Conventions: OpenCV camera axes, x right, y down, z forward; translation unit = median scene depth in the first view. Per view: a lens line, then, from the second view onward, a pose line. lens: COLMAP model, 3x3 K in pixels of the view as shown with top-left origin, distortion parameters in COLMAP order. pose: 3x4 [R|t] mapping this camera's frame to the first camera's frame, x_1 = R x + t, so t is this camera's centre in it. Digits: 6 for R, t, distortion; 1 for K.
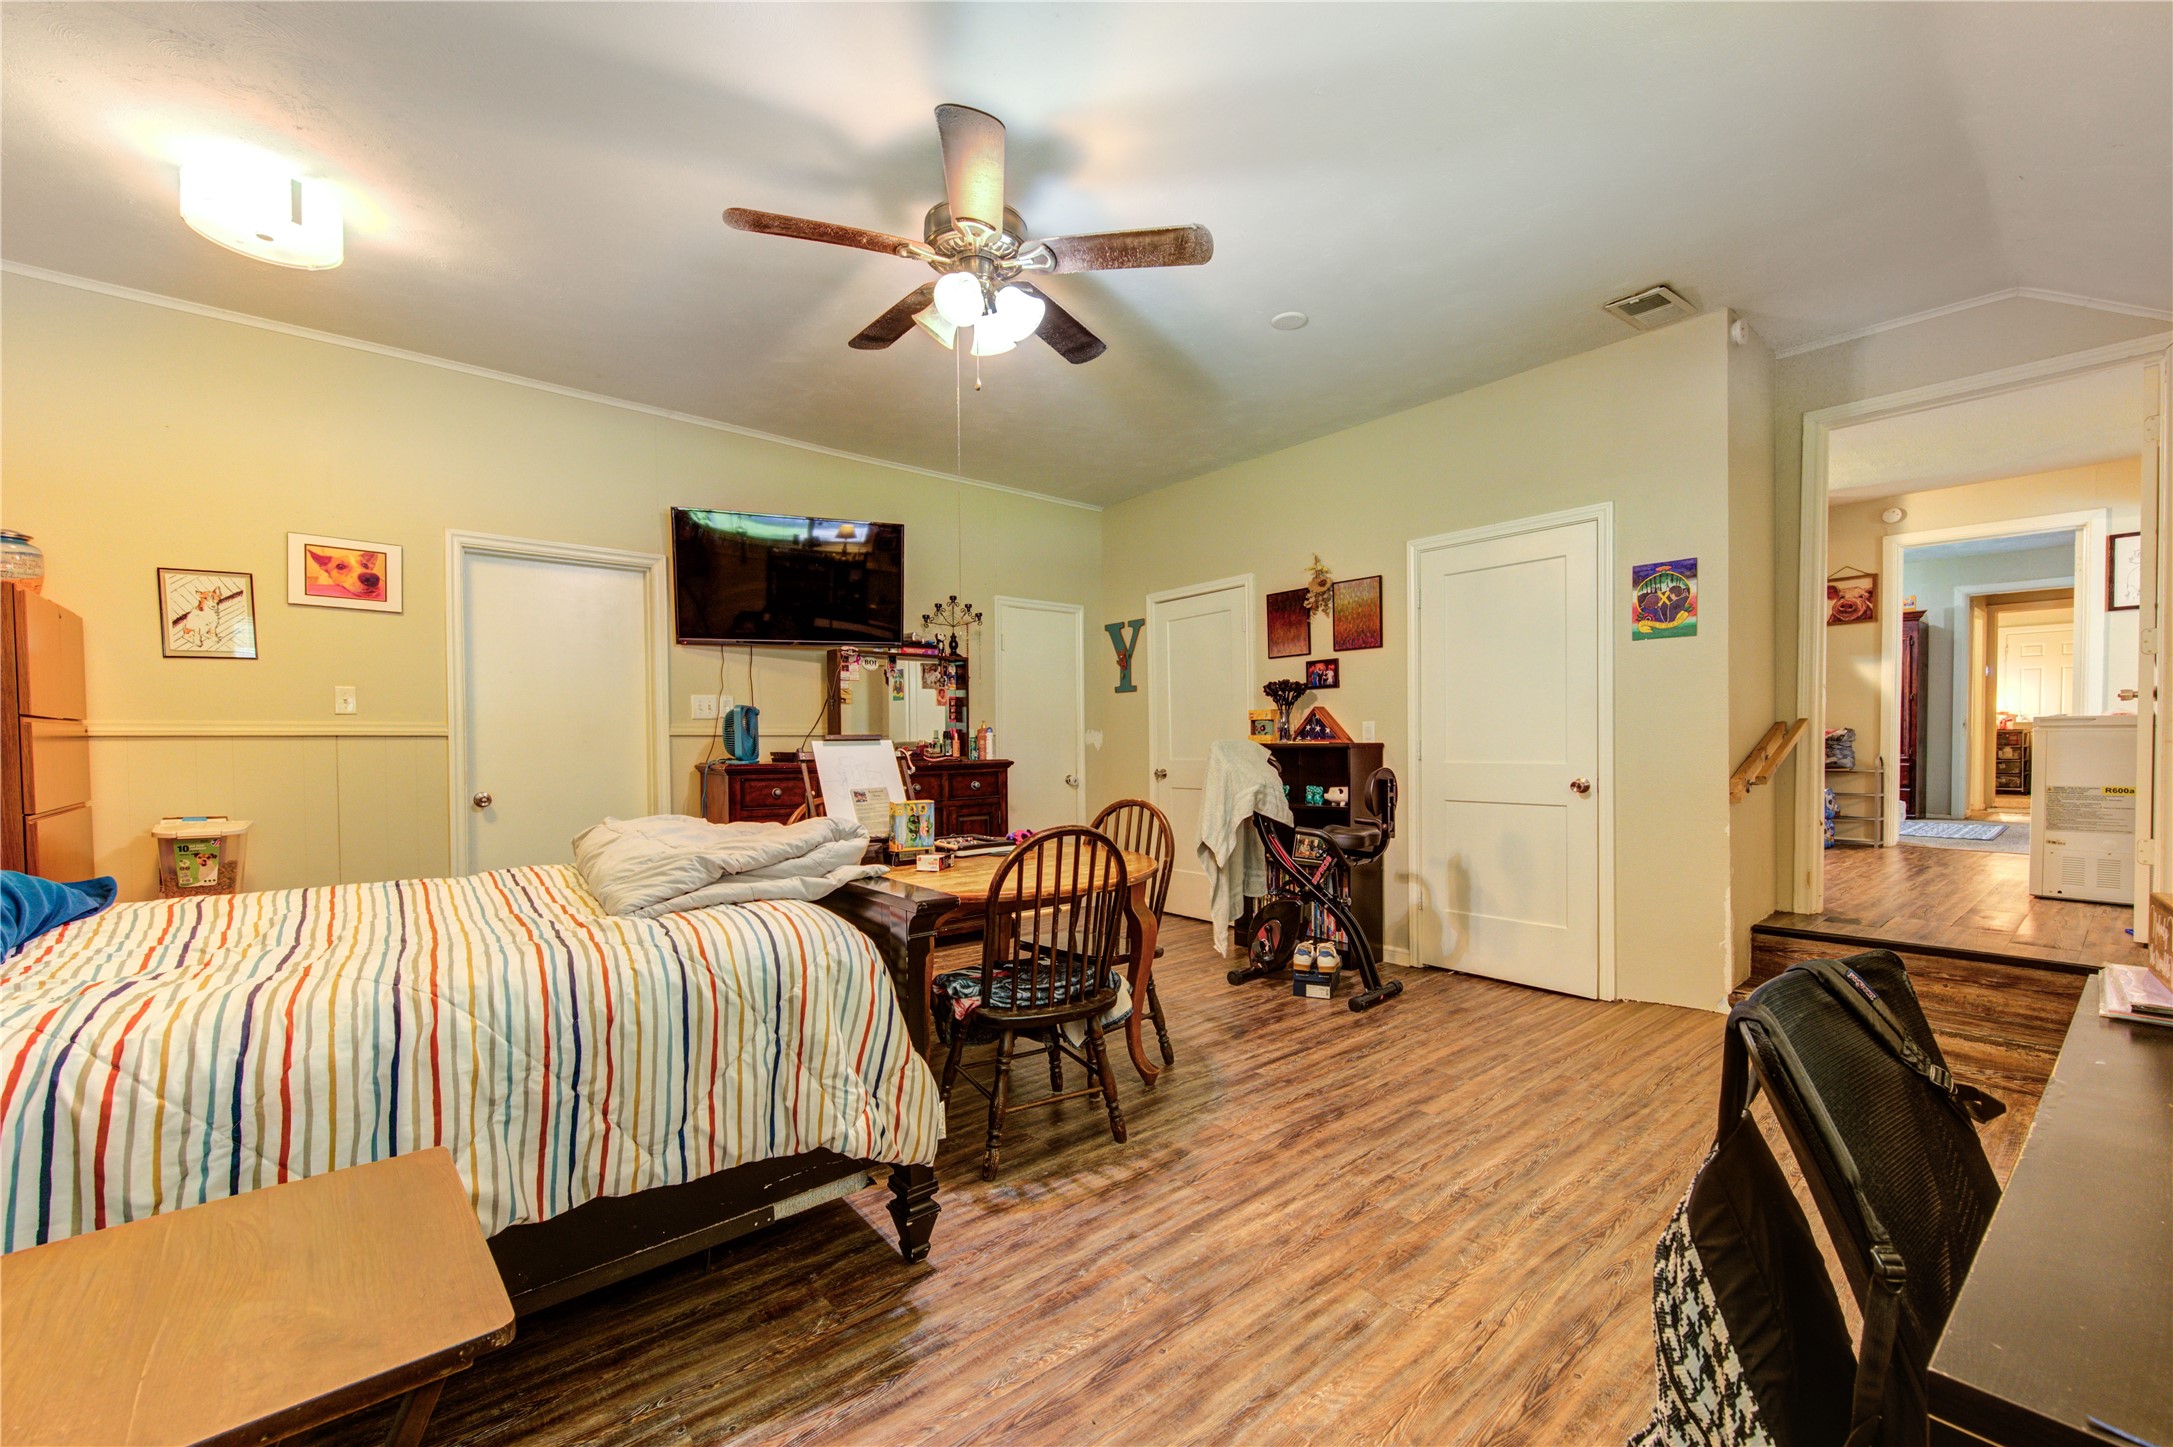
lens RADIAL K [[854.4, 0, 1091.1], [0, 854.4, 745.7], [0, 0, 1]] dist [0.004586, -0.000173]
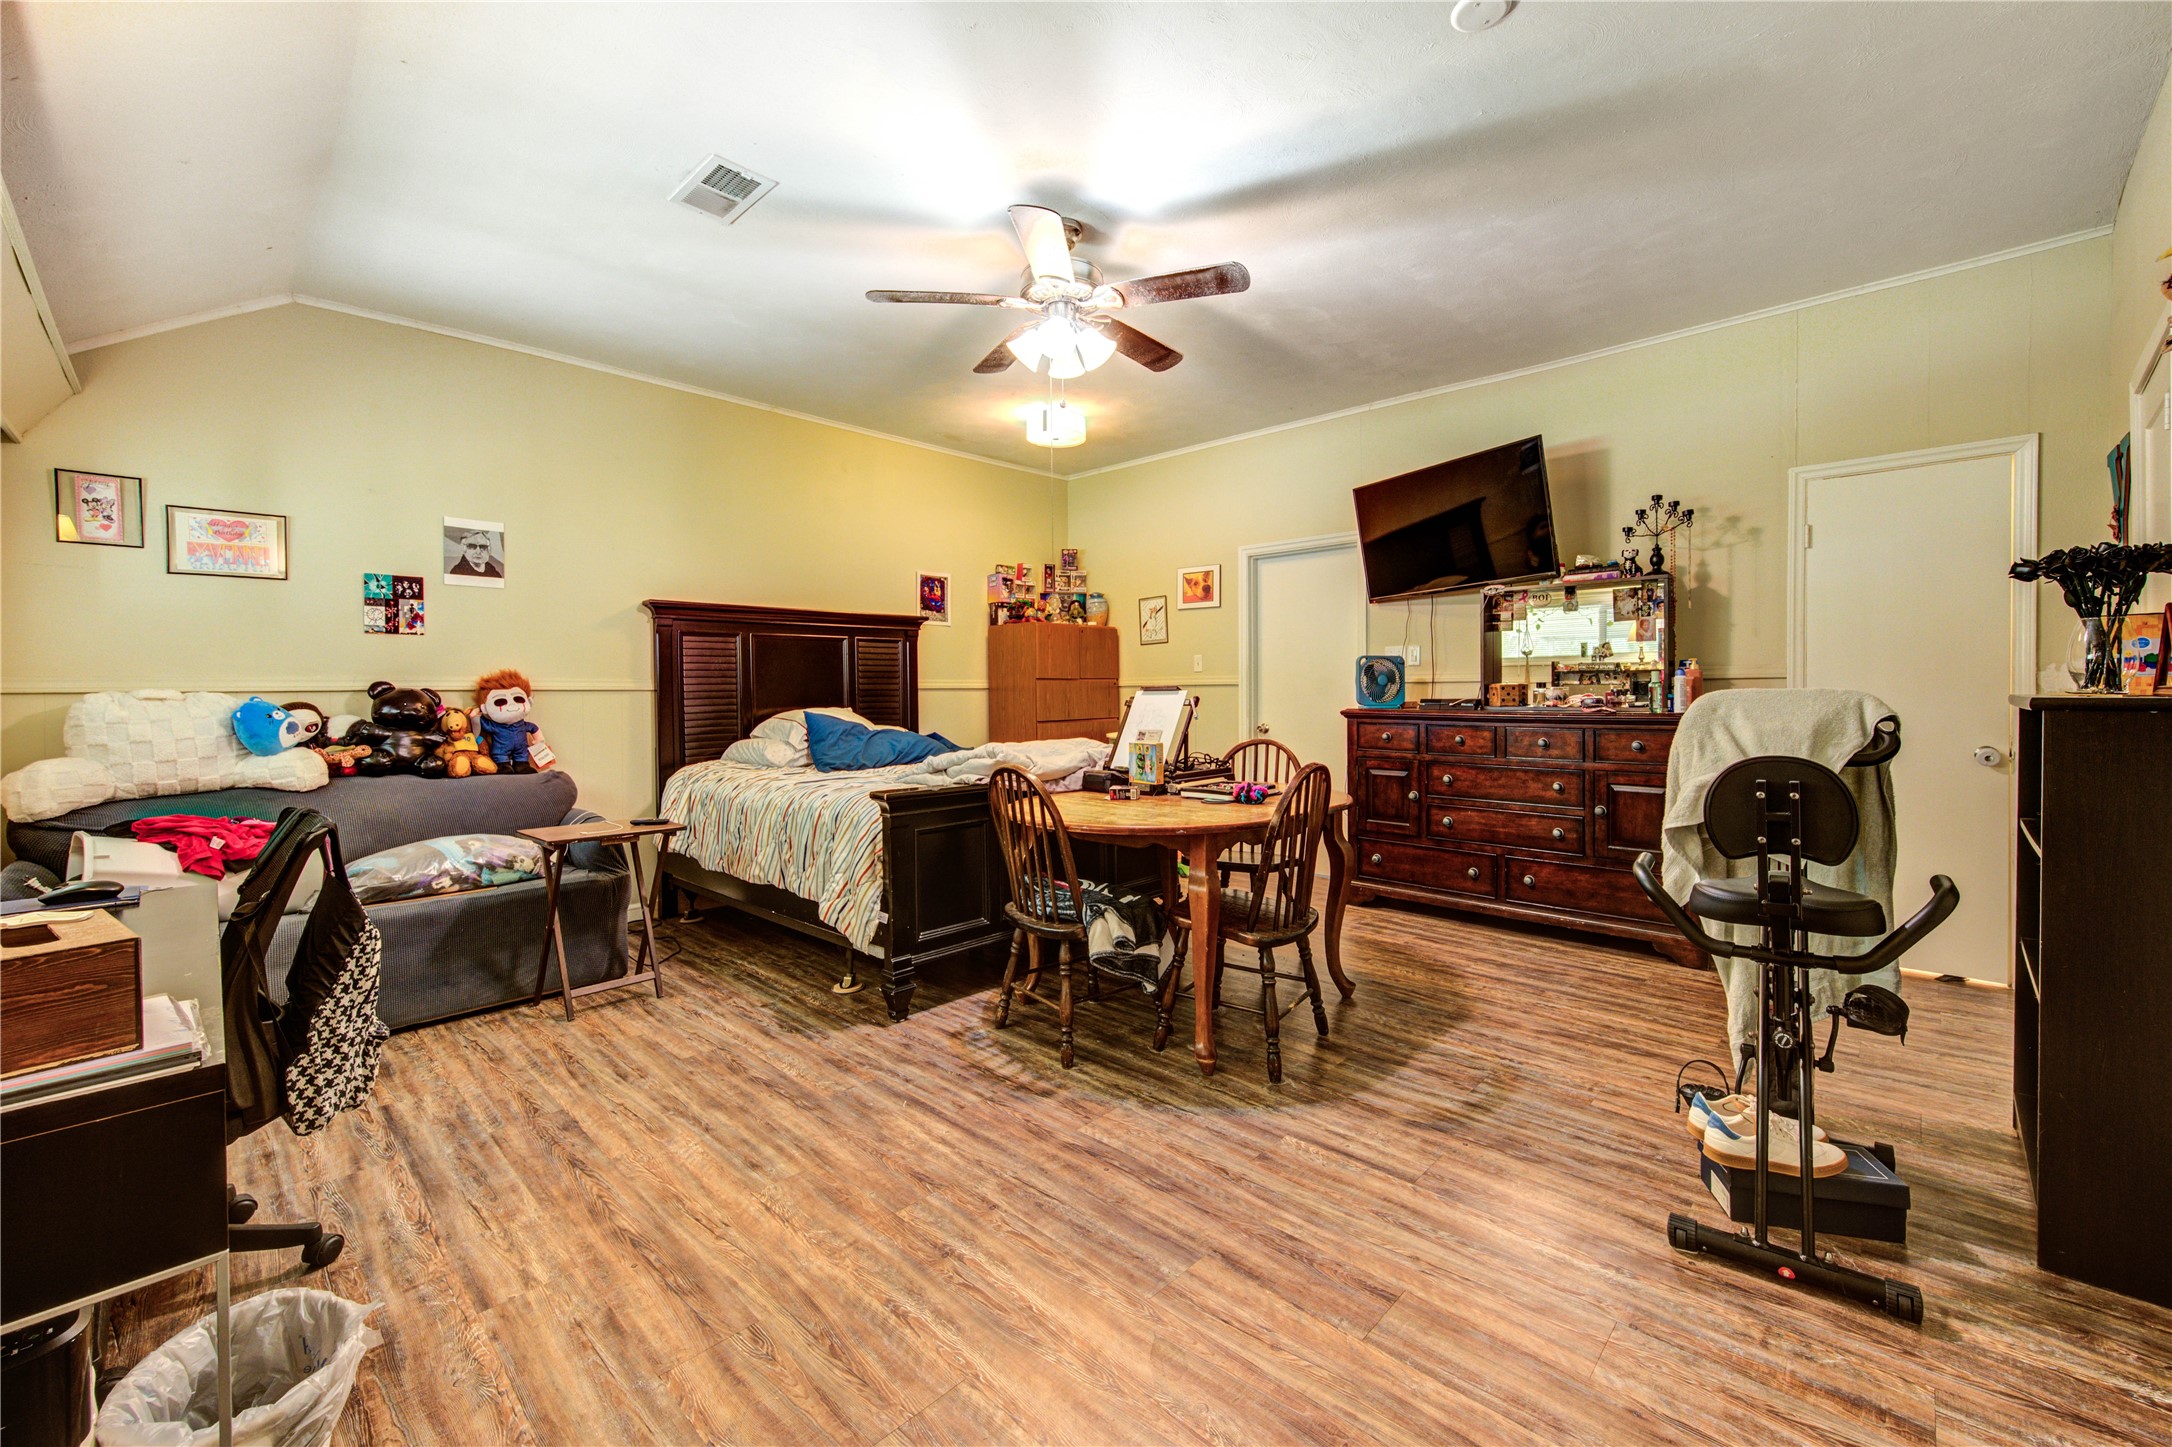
lens RADIAL K [[854.0, 0, 1135.1], [0, 854.0, 678.0], [0, 0, 1]] dist [0.004586, -0.000173]
pose [[0.161422, -0.008062, -0.986853, 1.076892], [0.003062, 0.999966, -0.007668, -0.017728], [0.986881, -0.001784, 0.161441, 0.881907]]
